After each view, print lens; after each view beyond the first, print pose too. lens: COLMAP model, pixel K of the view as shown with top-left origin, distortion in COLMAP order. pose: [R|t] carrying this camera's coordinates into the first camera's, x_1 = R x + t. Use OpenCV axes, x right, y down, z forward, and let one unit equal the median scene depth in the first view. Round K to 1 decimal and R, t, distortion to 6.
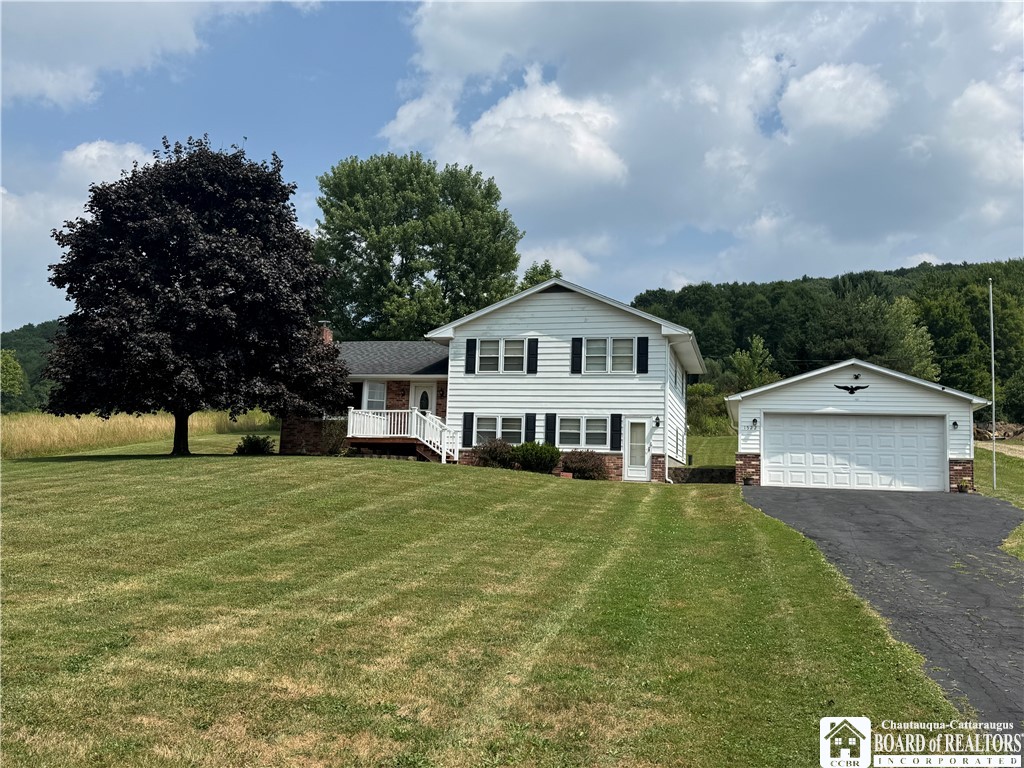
lens RADIAL K [[923.7, 0, 511.0], [0, 923.7, 386.1], [0, 0, 1]] dist [0.149485, -0.341891]
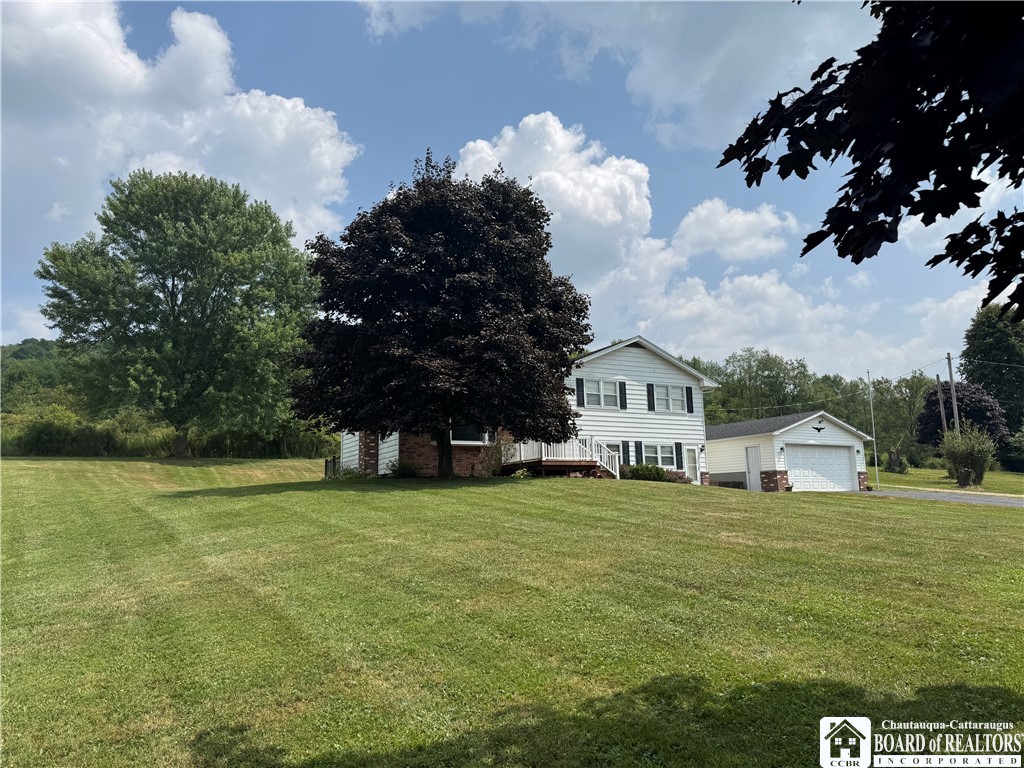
lens RADIAL K [[726.0, 0, 513.0], [0, 726.0, 382.0], [0, 0, 1]] dist [0.104121, -0.194232]
pose [[0.725699, 0.069185, 0.684525, -0.796785], [-0.033099, 0.997290, -0.065706, 0.020235], [-0.687215, 0.025026, 0.726023, 0.394148]]
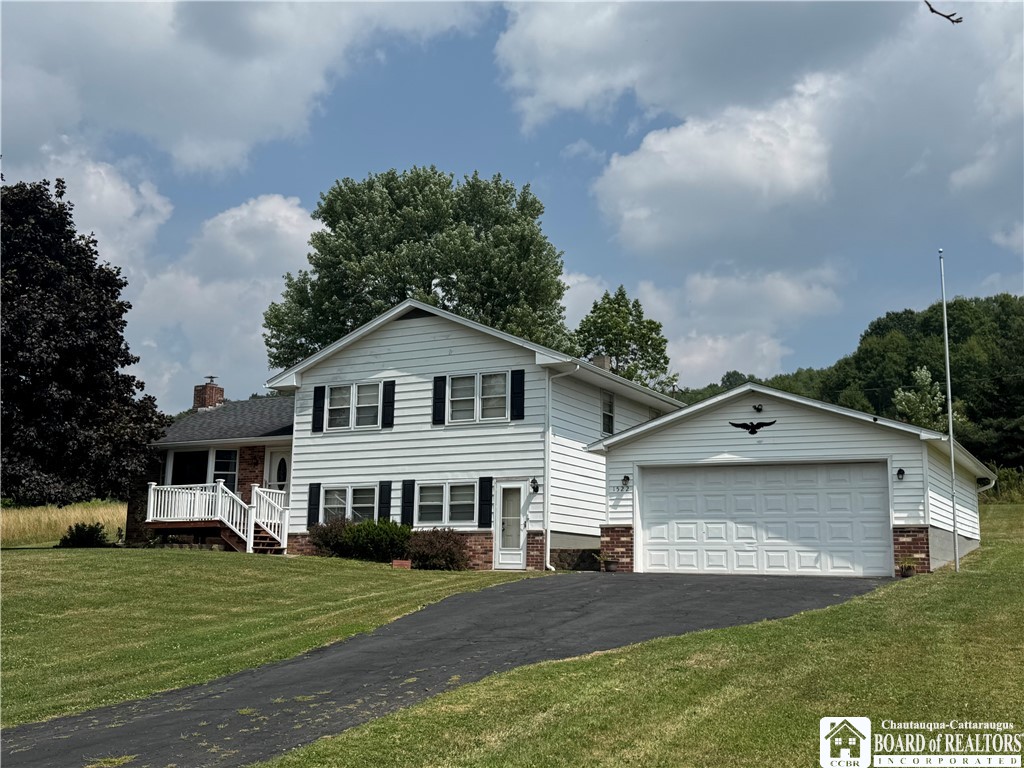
lens RADIAL K [[1148.3, 0, 512.0], [0, 1148.3, 384.0], [0, 0, 1]] dist [0.107538, -0.018171]
pose [[0.971741, -0.057677, -0.228895, 0.346744], [0.043226, 0.996772, -0.067657, 0.019111], [0.232058, 0.055851, 0.971097, 0.122893]]
